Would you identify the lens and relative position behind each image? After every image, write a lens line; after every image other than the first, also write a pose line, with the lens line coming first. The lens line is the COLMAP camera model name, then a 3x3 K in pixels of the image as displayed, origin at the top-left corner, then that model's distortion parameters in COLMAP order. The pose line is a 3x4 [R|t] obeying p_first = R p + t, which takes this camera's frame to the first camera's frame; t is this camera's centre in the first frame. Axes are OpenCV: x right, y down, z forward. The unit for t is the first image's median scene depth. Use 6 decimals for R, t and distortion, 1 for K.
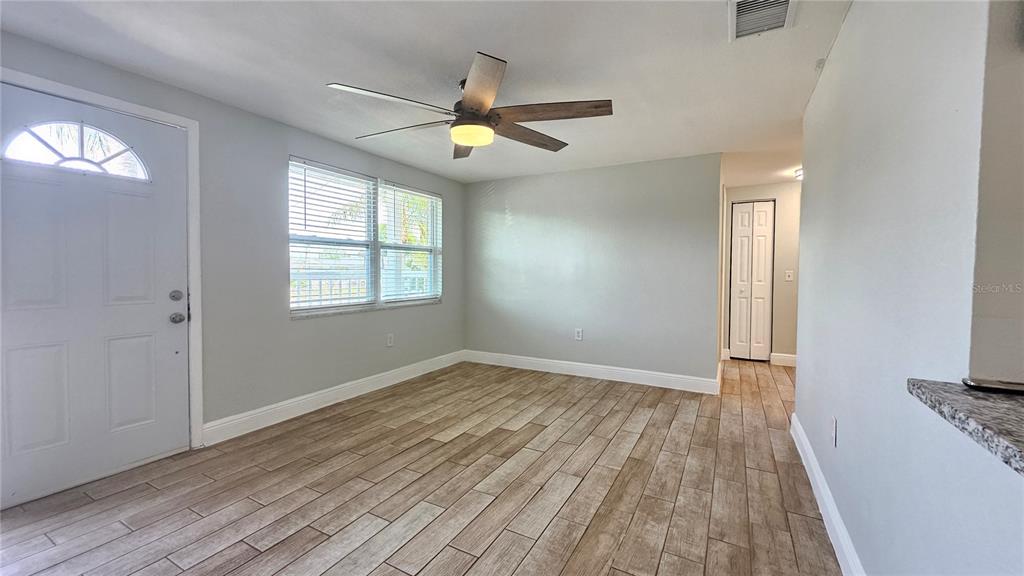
lens RADIAL K [[401.5, 0, 512.5], [0, 401.5, 282.3], [0, 0, 1]] dist [0.008834, -0.006209]
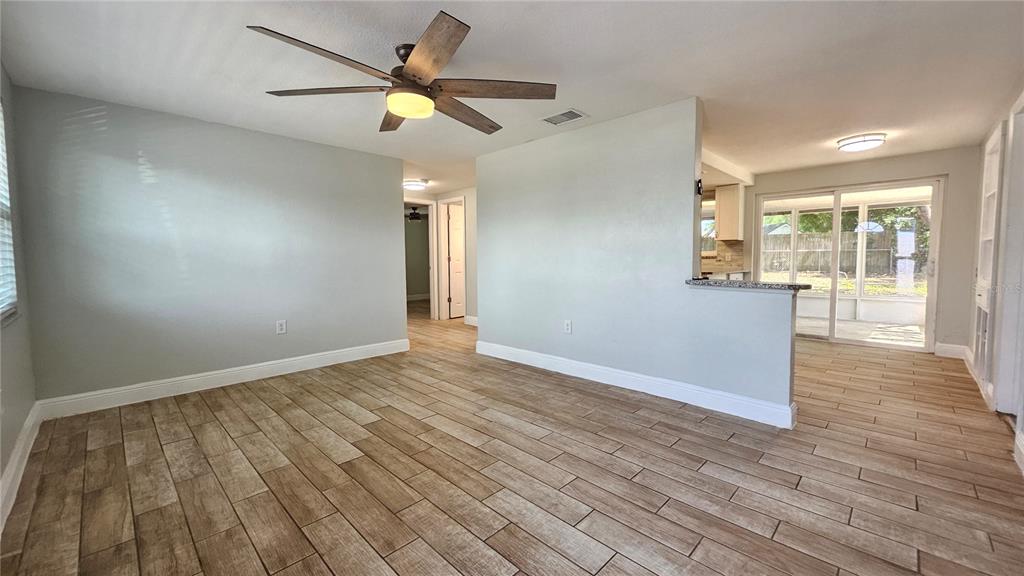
lens RADIAL K [[402.7, 0, 508.5], [0, 402.7, 282.4], [0, 0, 1]] dist [0.002765, -0.000498]
pose [[0.272323, -0.065812, 0.959953, -0.766375], [0.035863, 0.997659, 0.058223, 0.000537], [-0.961537, 0.018571, 0.274046, 0.417018]]
